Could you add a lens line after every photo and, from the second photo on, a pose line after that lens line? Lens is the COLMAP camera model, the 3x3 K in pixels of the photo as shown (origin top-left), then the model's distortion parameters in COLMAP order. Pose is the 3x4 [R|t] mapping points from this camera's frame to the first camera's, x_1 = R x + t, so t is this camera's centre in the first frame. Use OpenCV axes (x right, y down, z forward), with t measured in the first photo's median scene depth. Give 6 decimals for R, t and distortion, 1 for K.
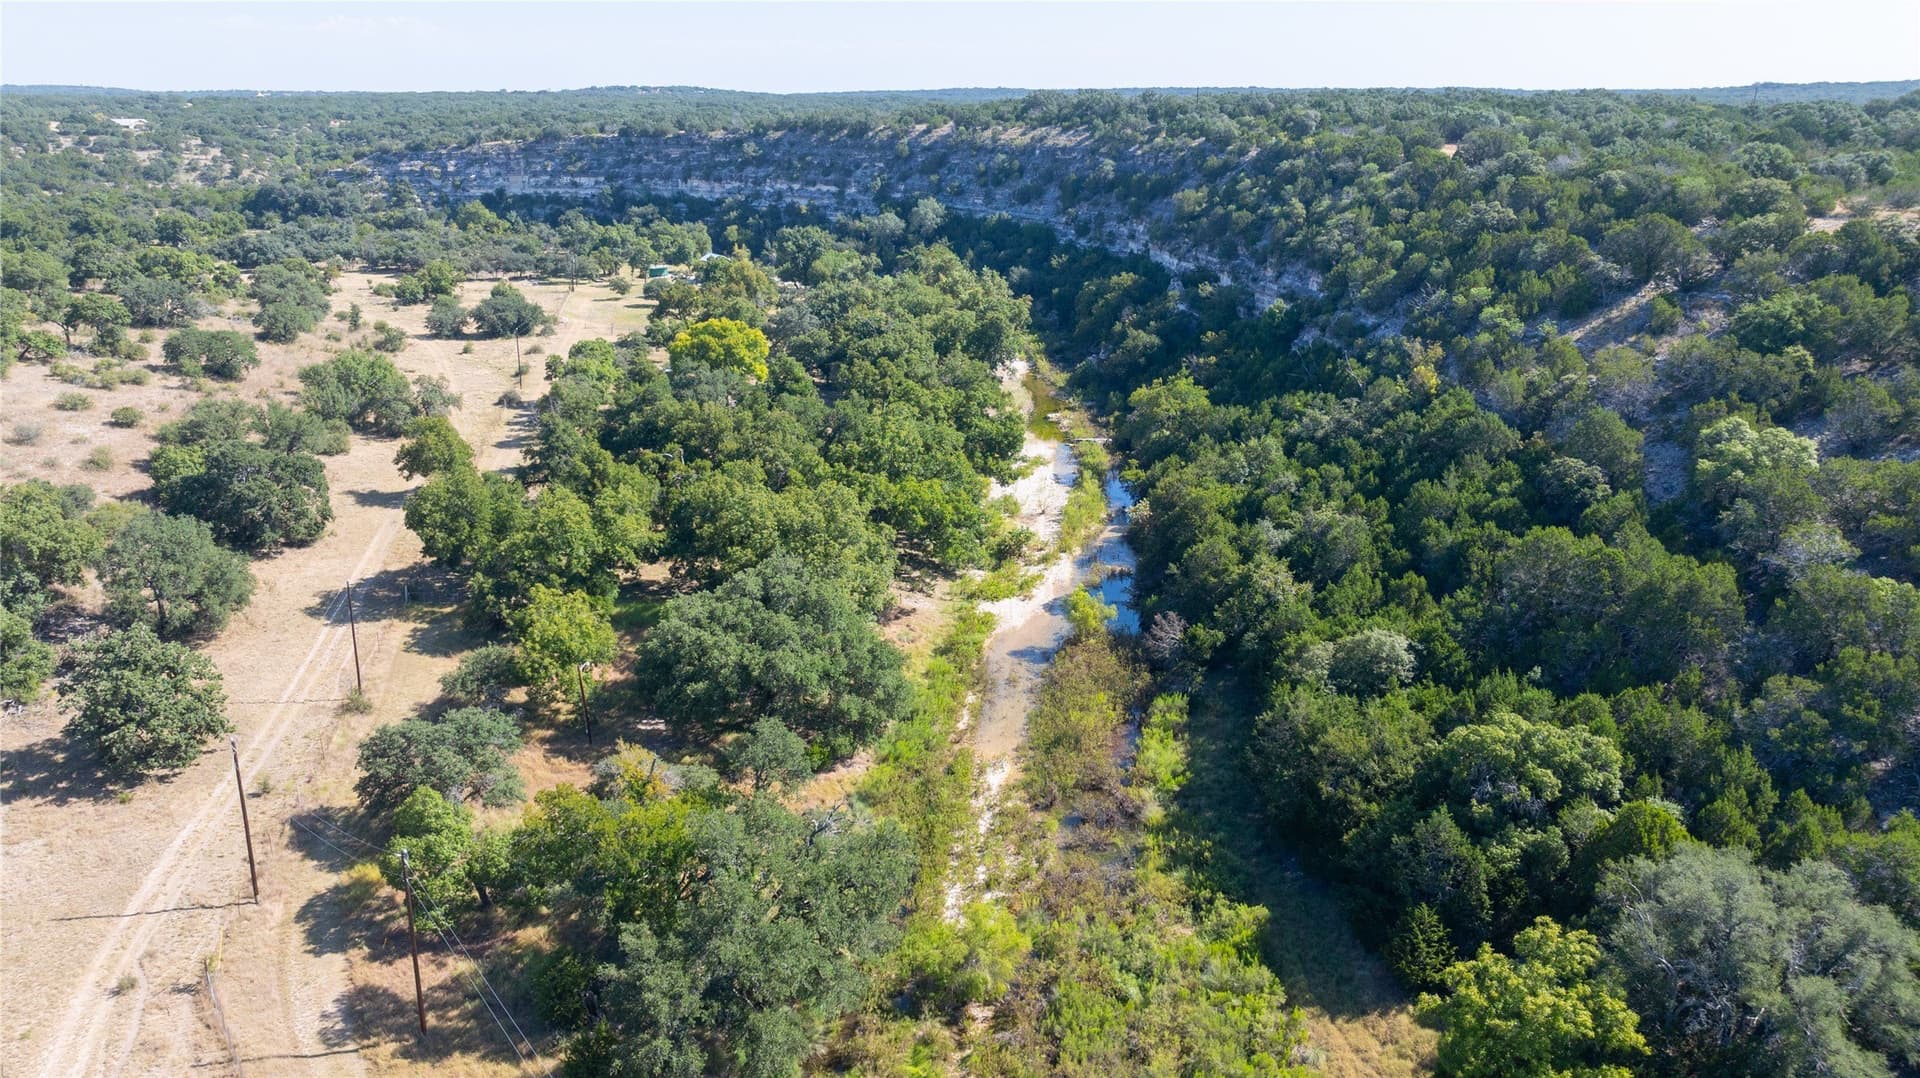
lens RADIAL K [[1379.3, 0, 973.9], [0, 1379.3, 533.4], [0, 0, 1]] dist [-0.017575, -0.001647]
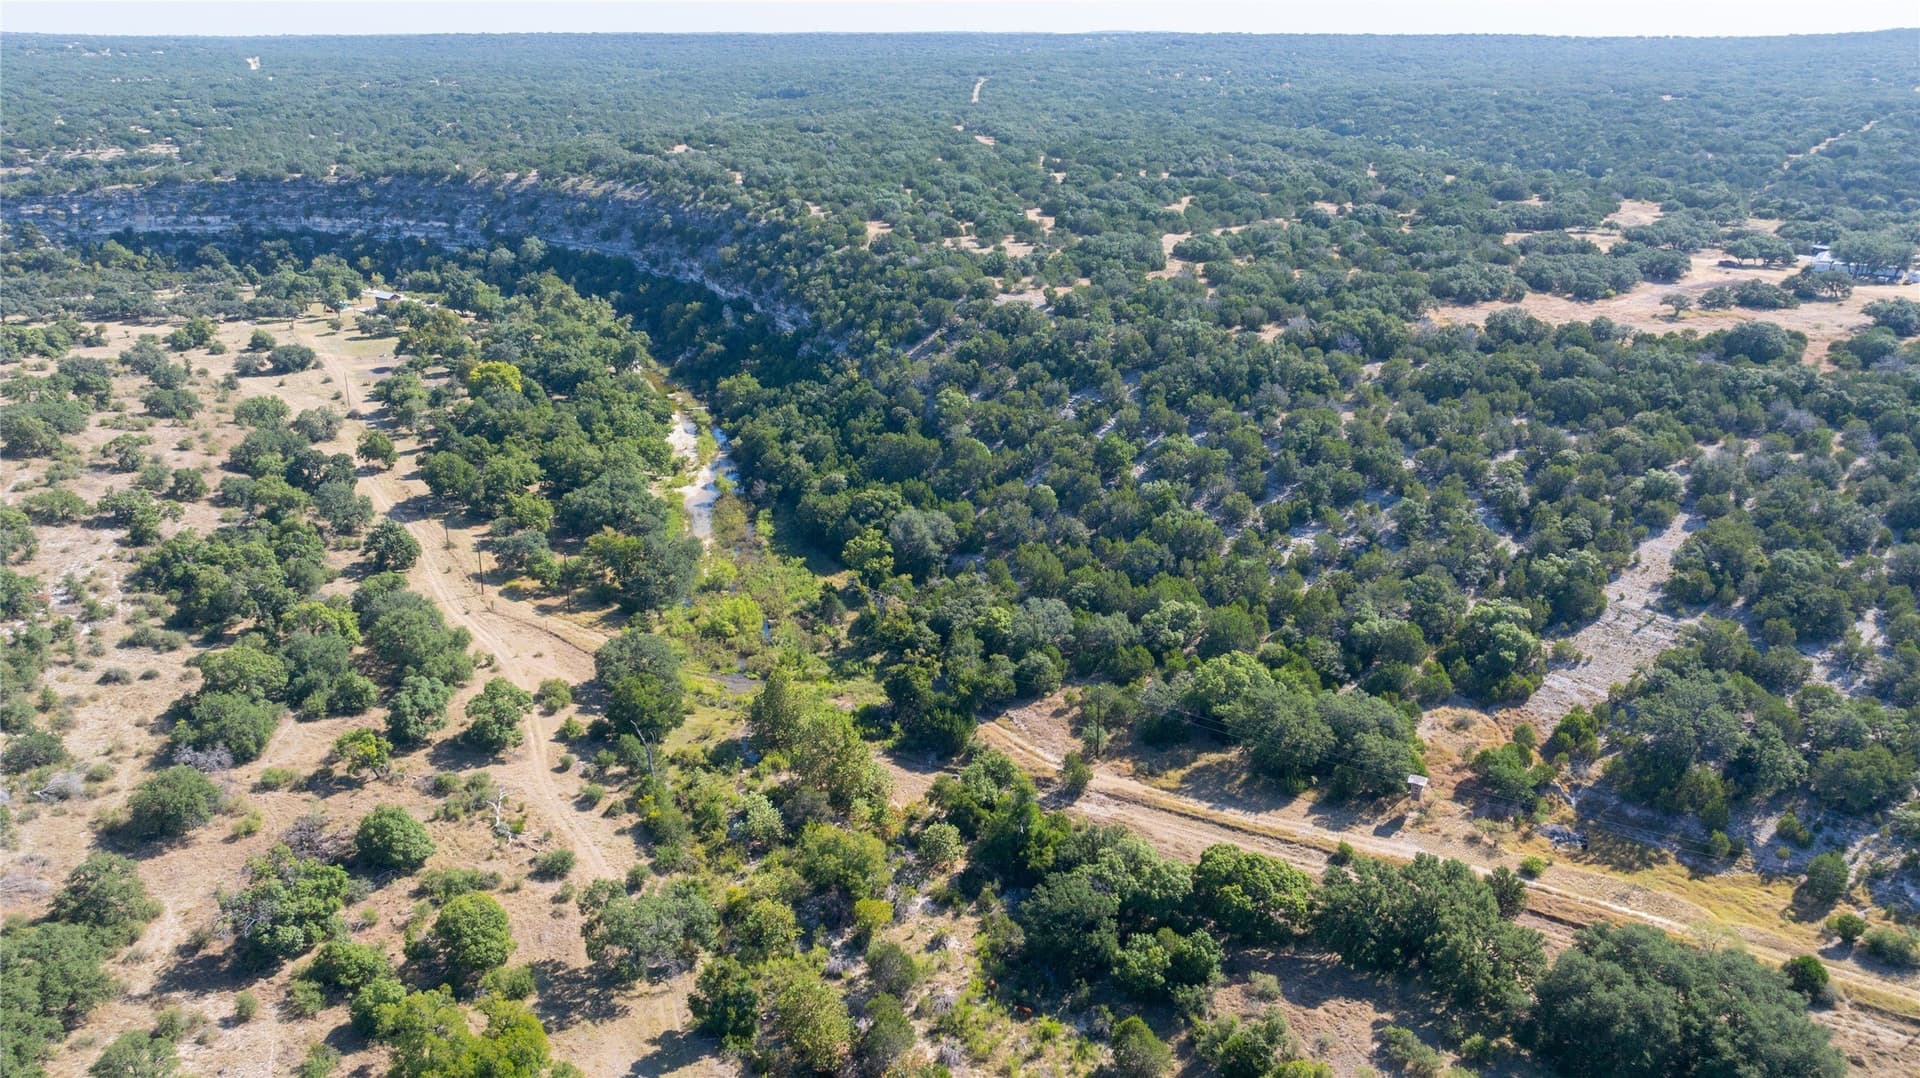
lens RADIAL K [[1403.9, 0, 972.3], [0, 1403.9, 532.2], [0, 0, 1]] dist [-0.022286, 0.001088]
pose [[0.940837, -0.114310, 0.318998, -0.237633], [0.100270, 0.993140, 0.060152, 0.026846], [-0.323685, -0.024607, 0.945845, -1.150366]]
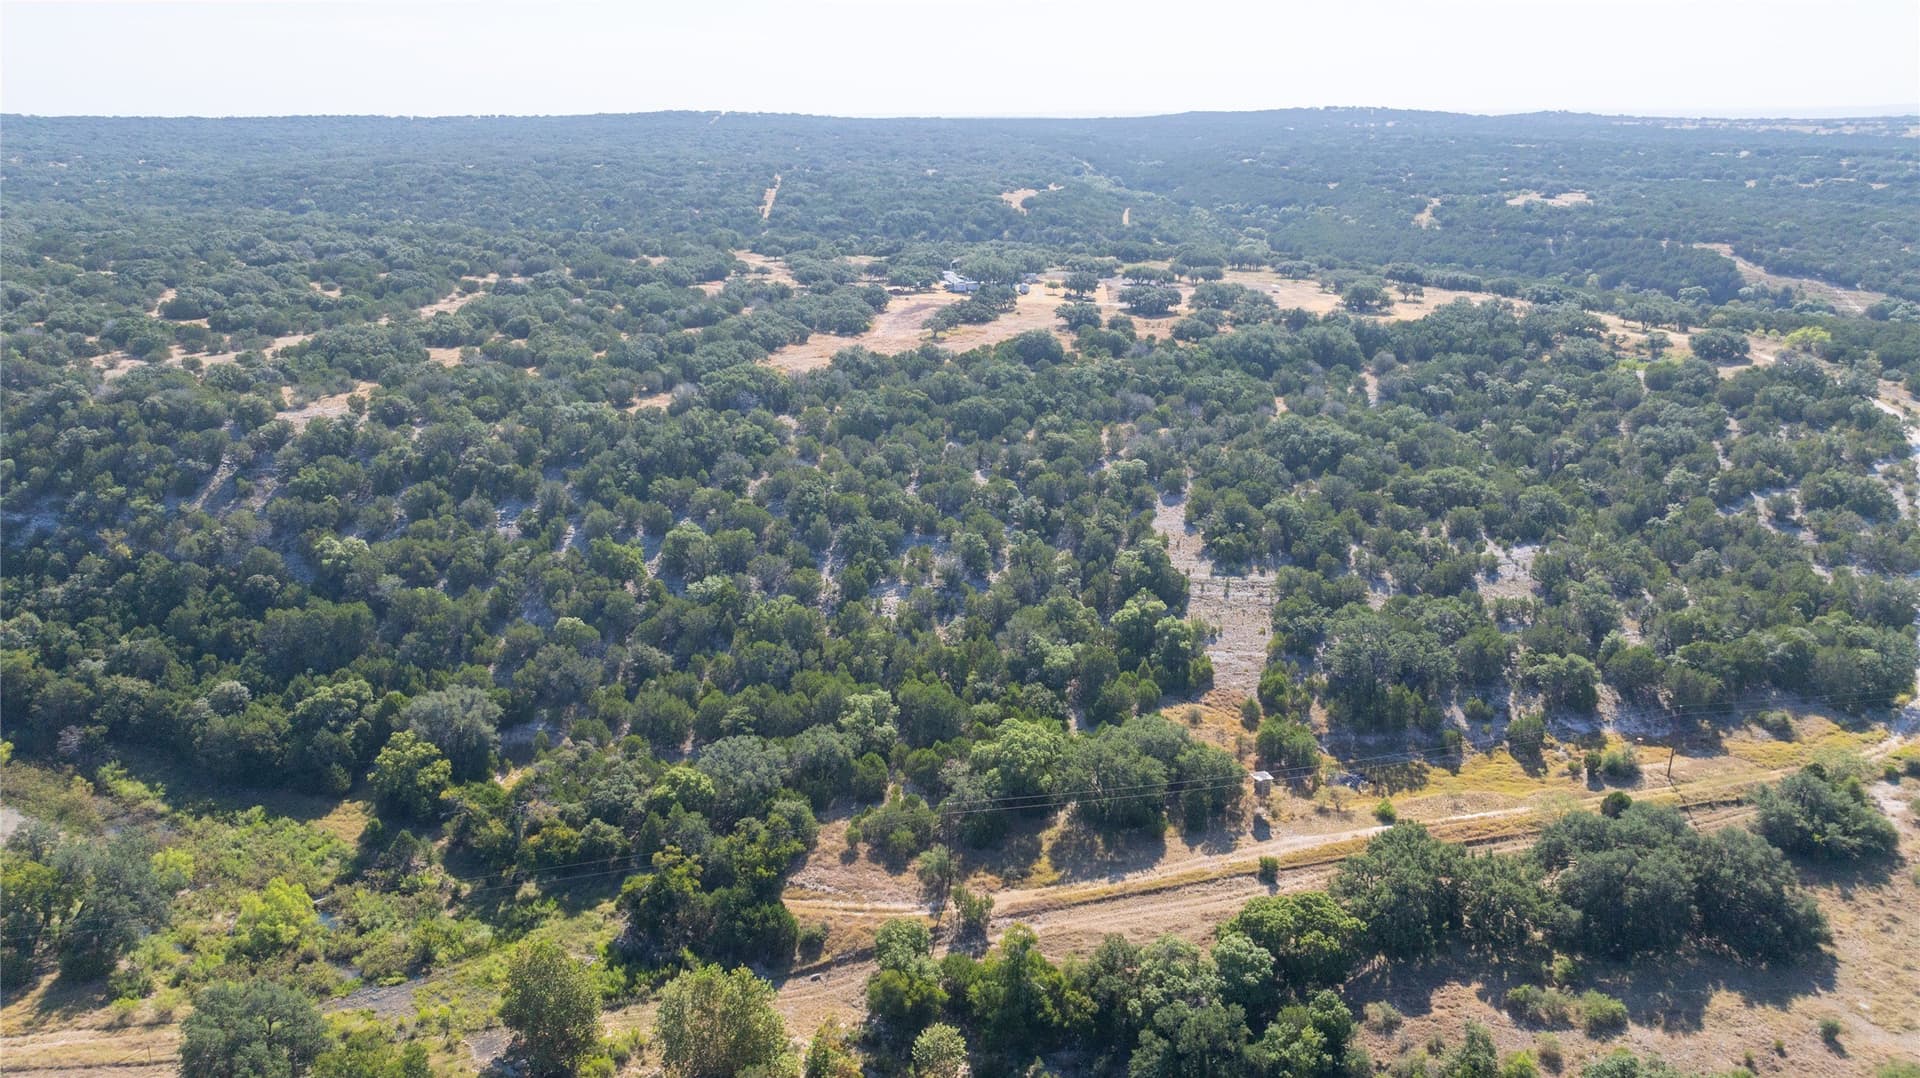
lens RADIAL K [[1362.0, 0, 967.3], [0, 1362.0, 530.9], [0, 0, 1]] dist [-0.022593, 0.005001]
pose [[0.418043, -0.266932, 0.868324, -0.573567], [0.269787, 0.949210, 0.161913, -0.105861], [-0.867442, 0.166576, 0.468825, -0.586219]]
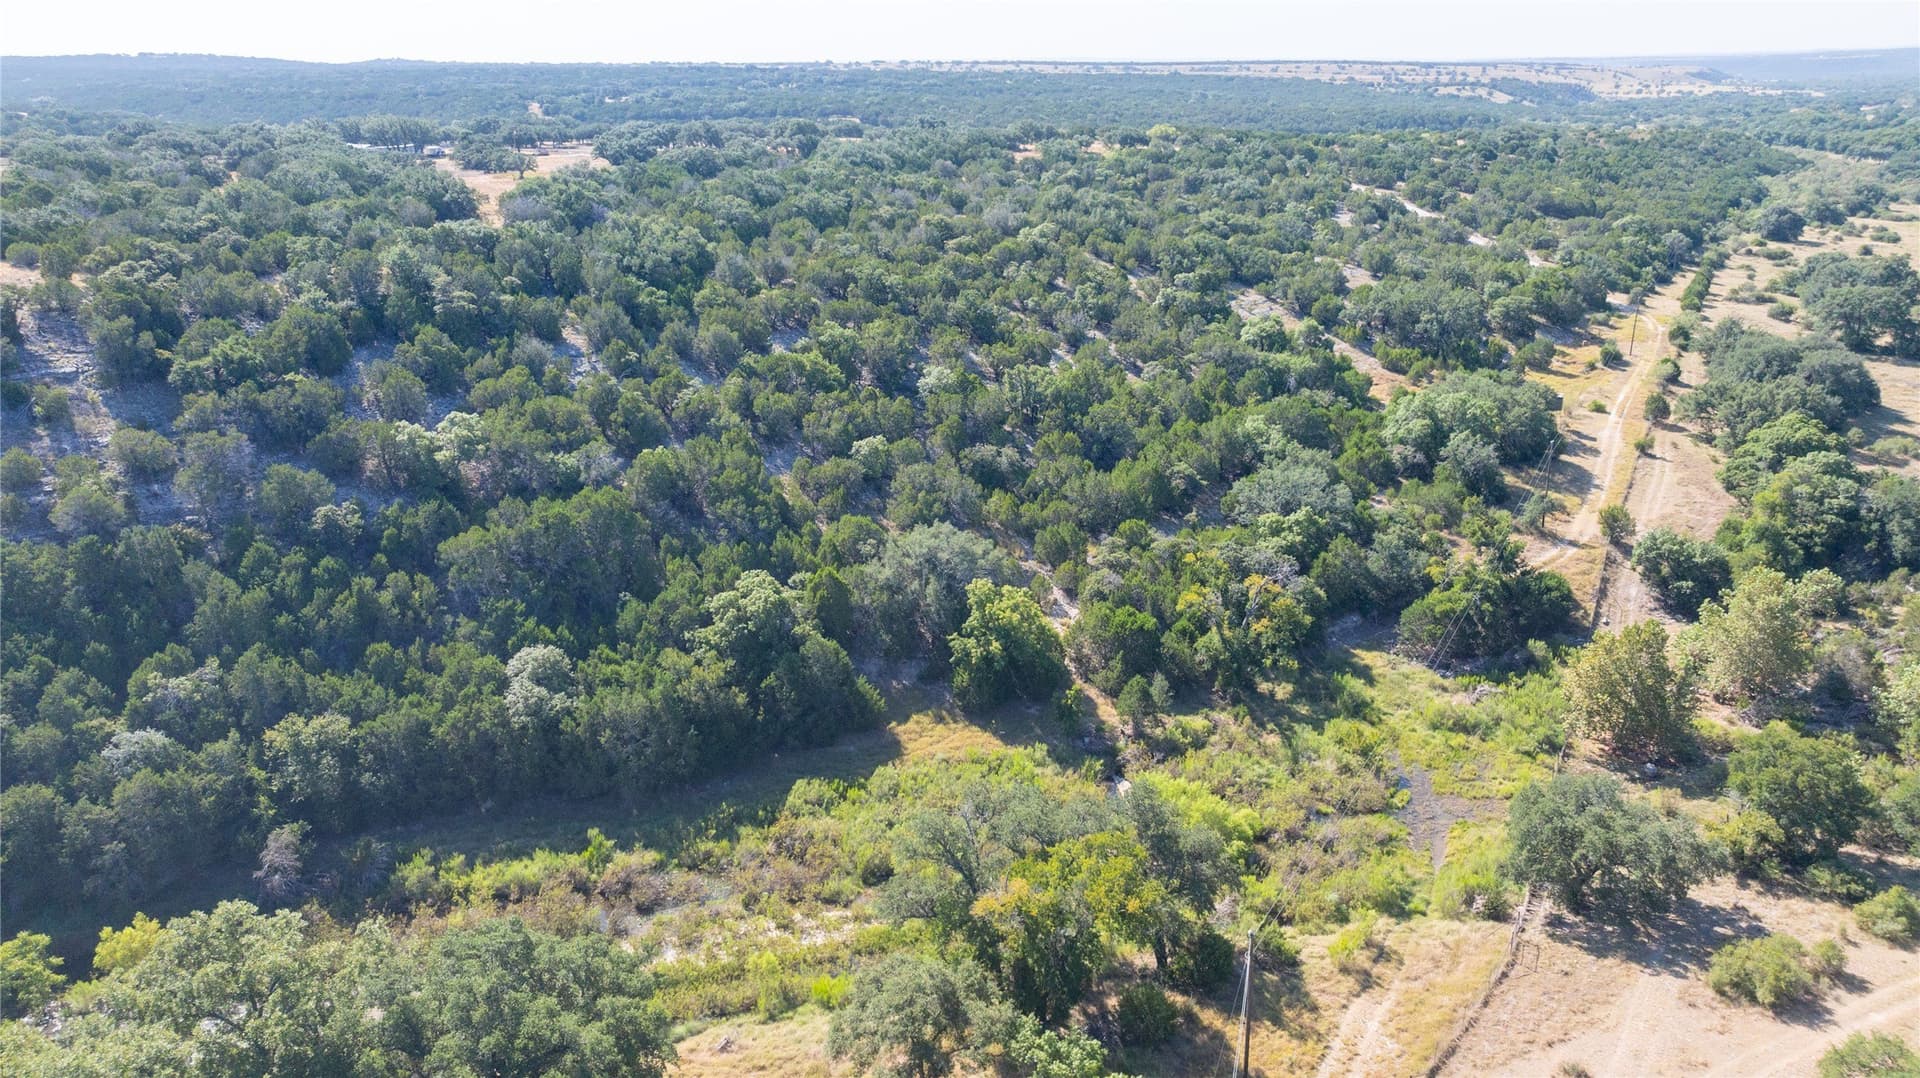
lens RADIAL K [[1379.3, 0, 973.9], [0, 1379.3, 533.4], [0, 0, 1]] dist [-0.017575, -0.001647]
pose [[-0.387881, -0.290225, 0.874824, -0.497124], [0.285811, 0.864475, 0.413515, -0.230743], [-0.876276, 0.410429, -0.252364, 0.554710]]
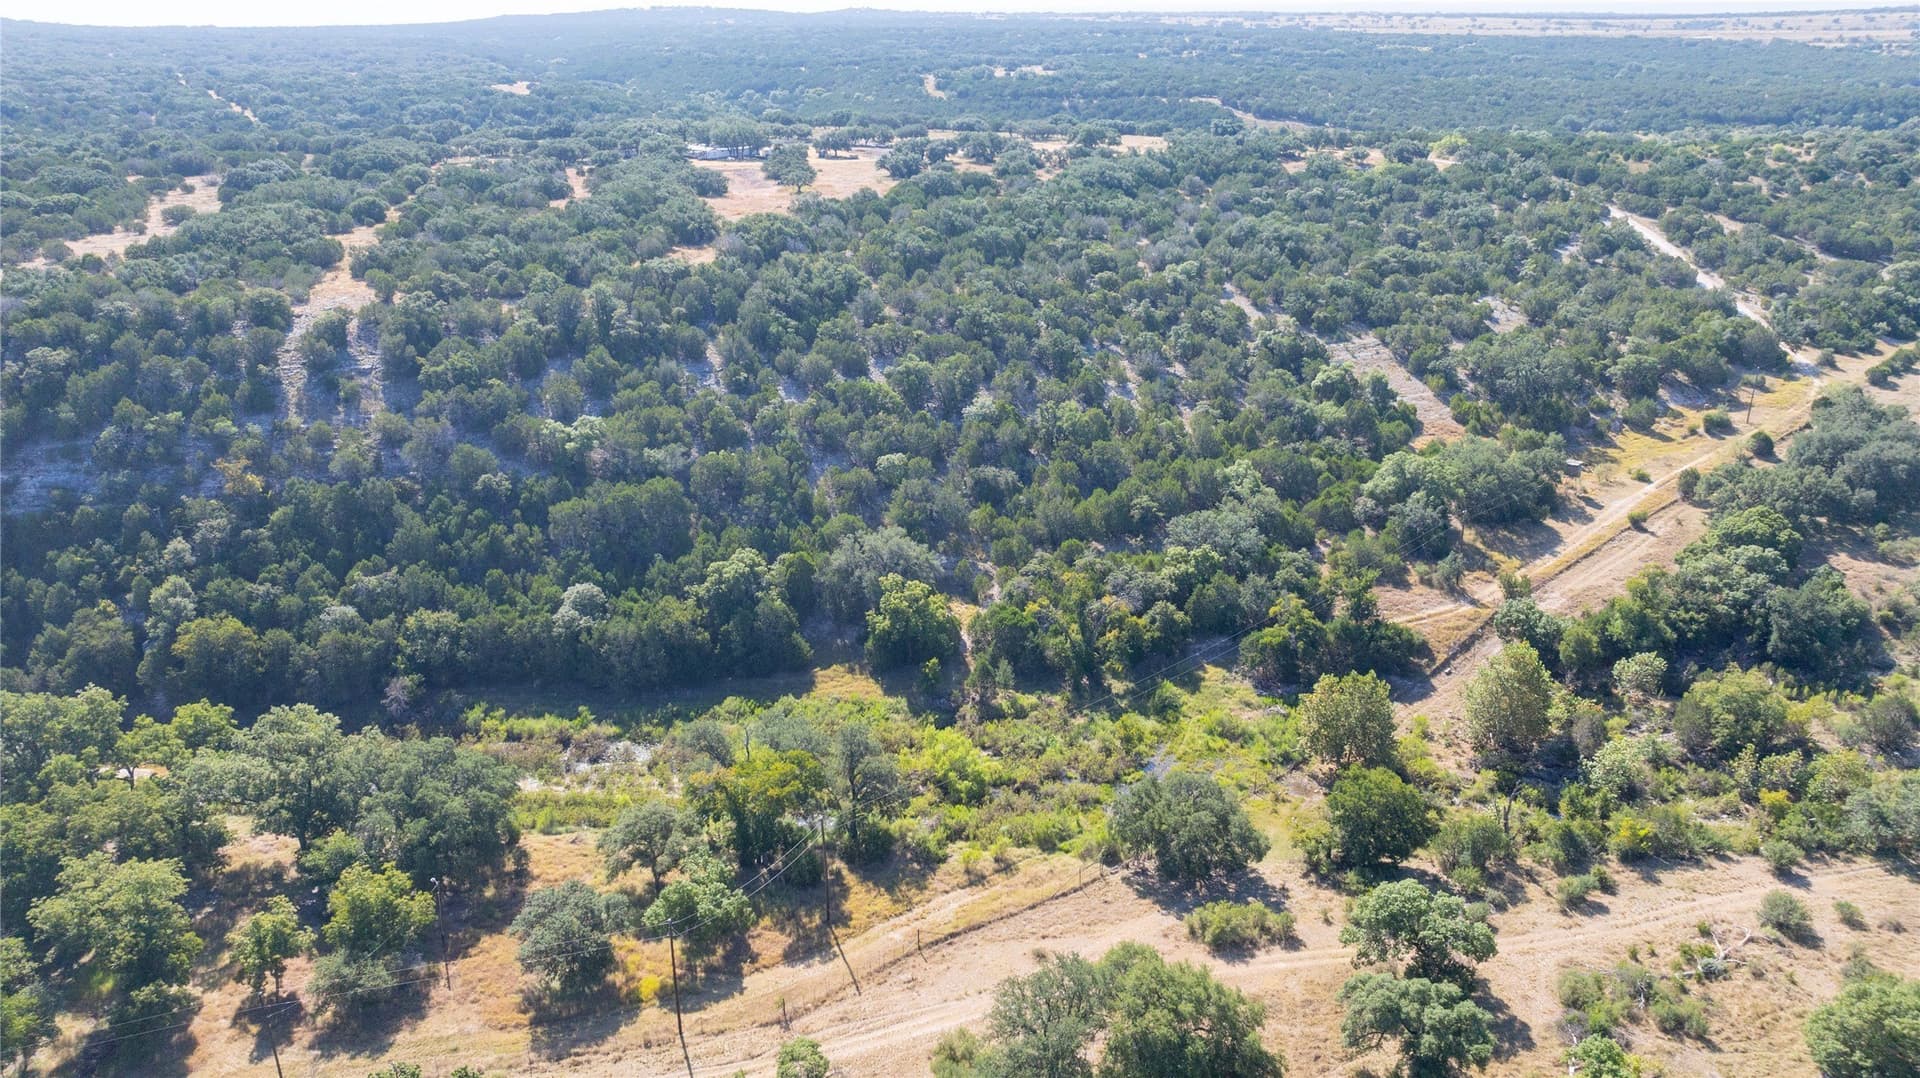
lens RADIAL K [[1387.9, 0, 960.0], [0, 1387.9, 539.0], [0, 0, 1]] dist [-0.012361, 0.001143]
pose [[-0.070905, -0.351094, 0.933652, -0.815219], [0.310350, 0.881785, 0.355159, -0.273252], [-0.947974, 0.314942, 0.046439, 0.263496]]
